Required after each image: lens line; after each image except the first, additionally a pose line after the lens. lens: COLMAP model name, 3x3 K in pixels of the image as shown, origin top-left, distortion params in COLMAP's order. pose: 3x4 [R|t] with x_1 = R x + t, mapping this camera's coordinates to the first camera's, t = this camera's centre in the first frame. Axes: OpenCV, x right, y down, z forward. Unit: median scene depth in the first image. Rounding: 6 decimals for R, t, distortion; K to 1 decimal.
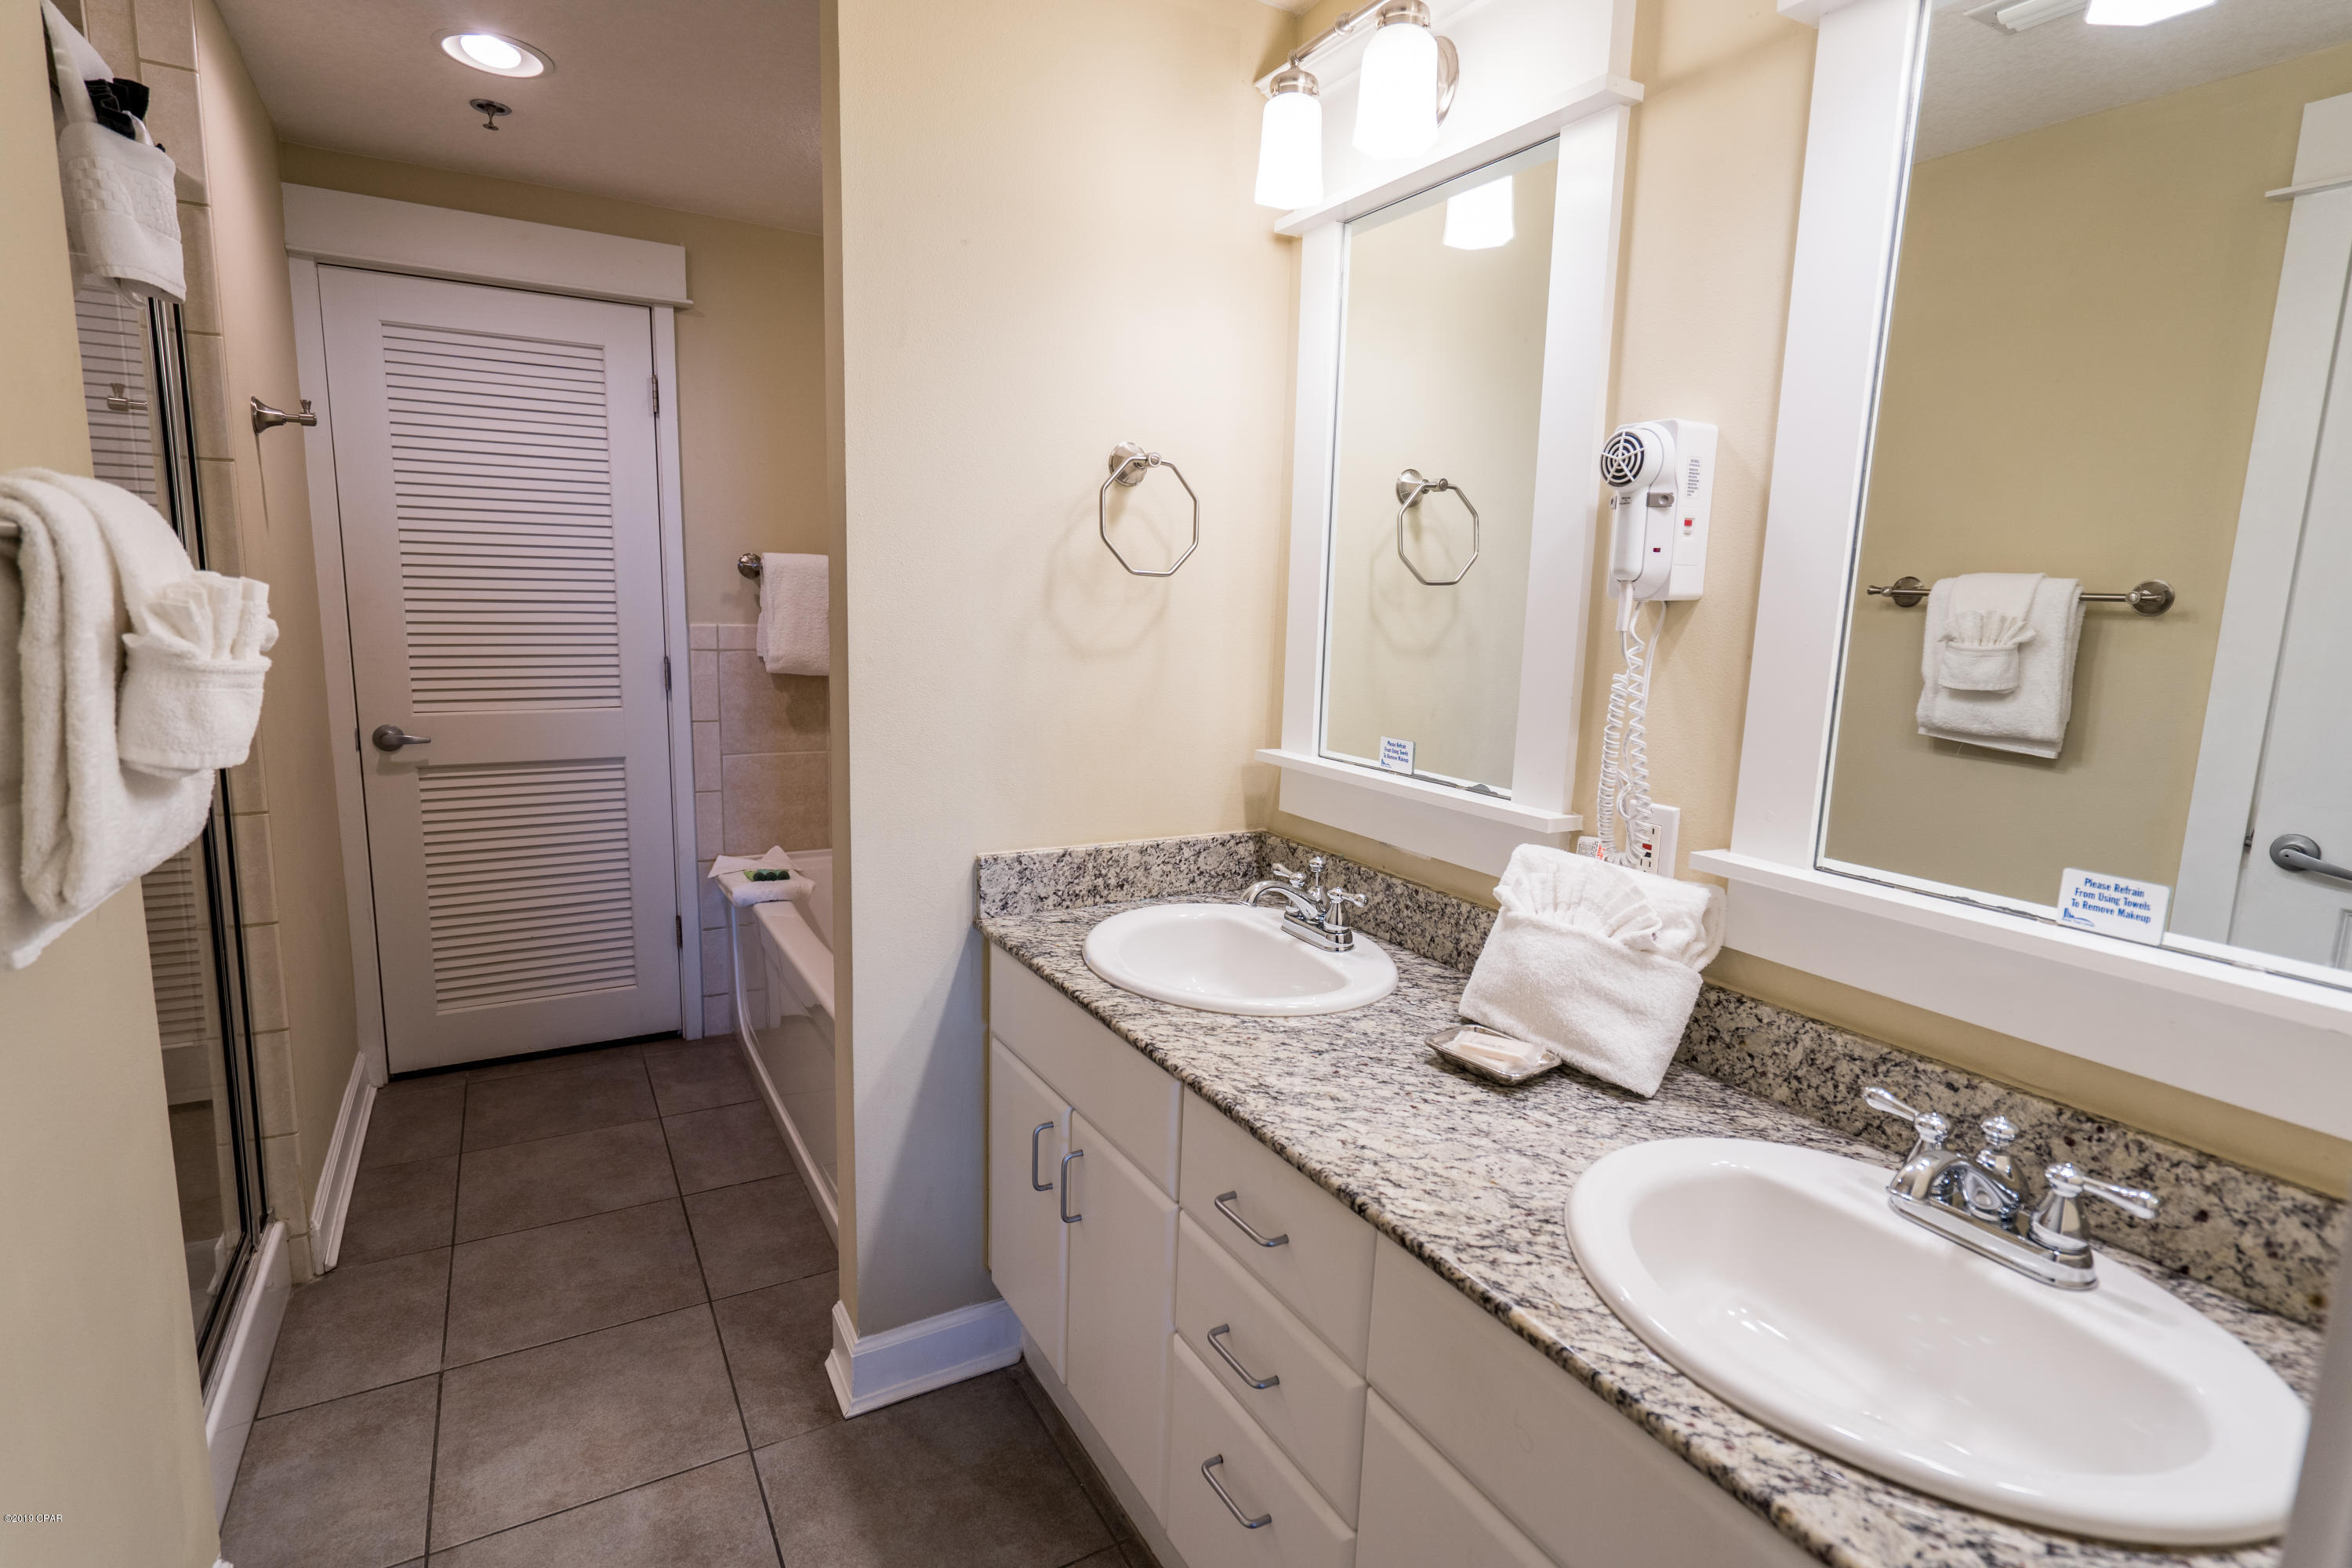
lens RADIAL K [[1158.9, 0, 1175.6], [0, 1158.9, 781.6], [0, 0, 1]] dist [0.000285, 0.000017]
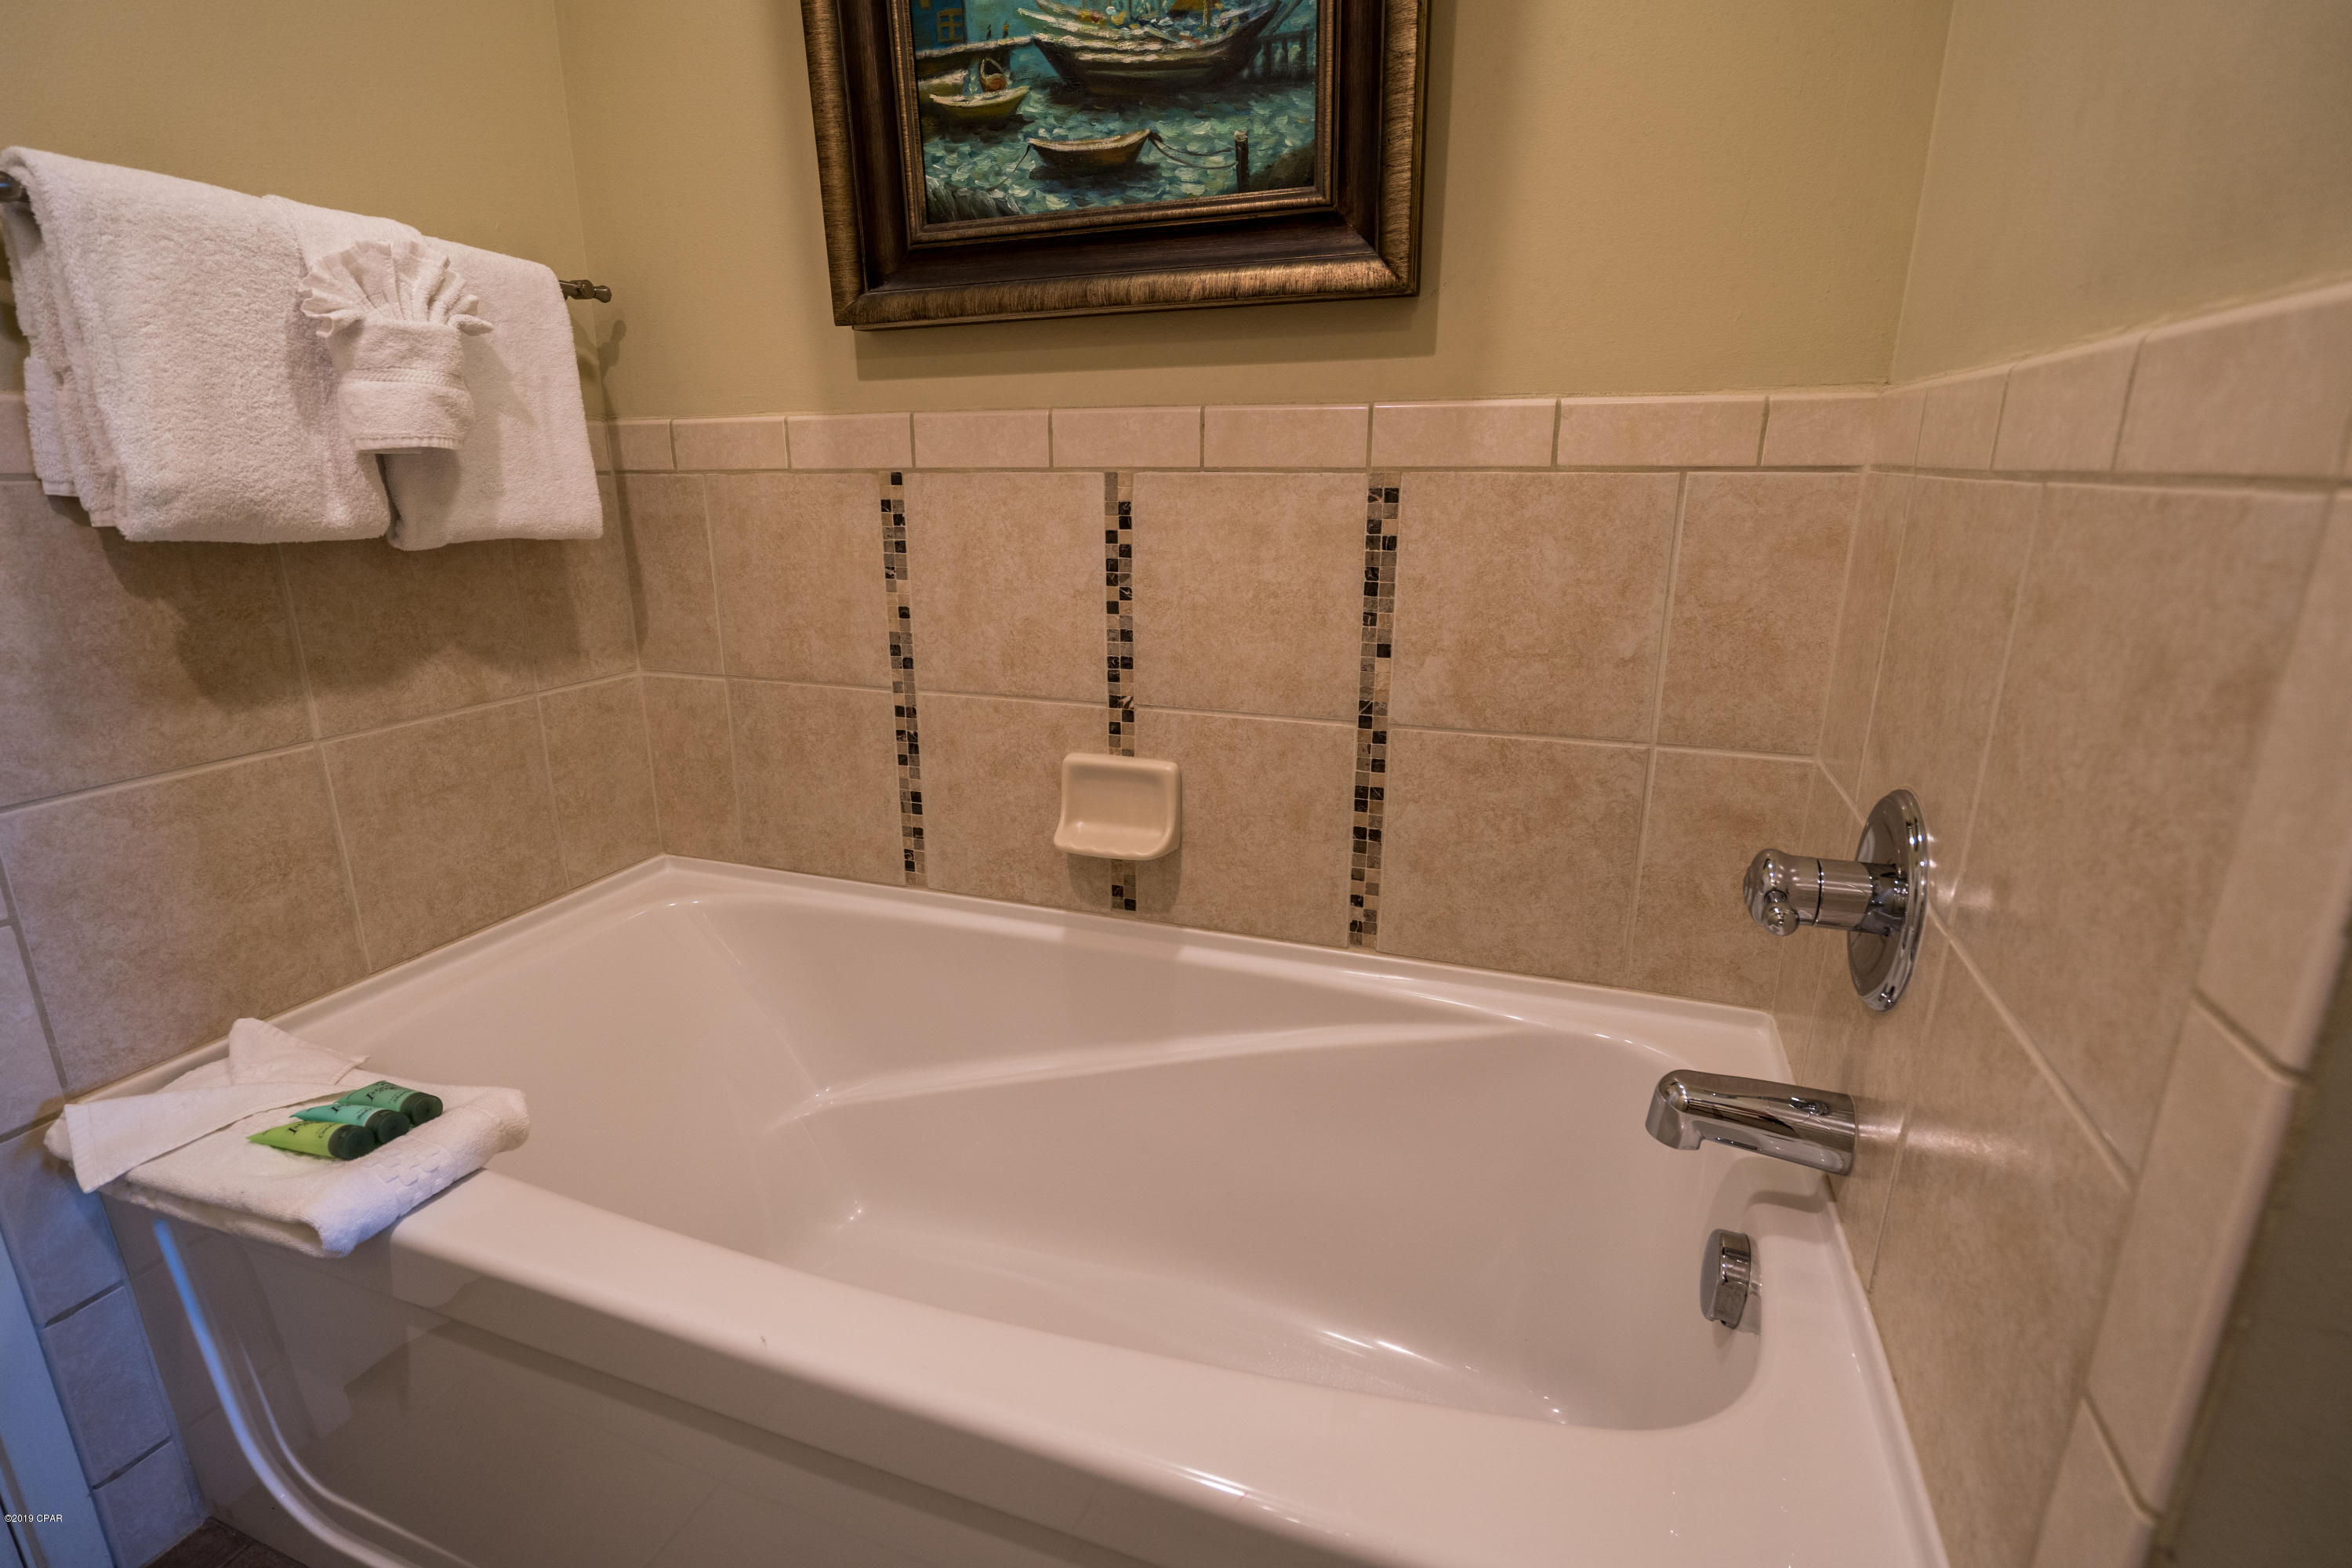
lens RADIAL K [[1103.9, 0, 1179.2], [0, 1103.9, 780.8], [0, 0, 1]] dist [0.001045, 0.000013]
pose [[0.762397, -0.203850, 0.614163, -0.325408], [0.128834, 0.977902, 0.164650, -0.039727], [-0.634155, -0.046403, 0.771812, 0.554211]]
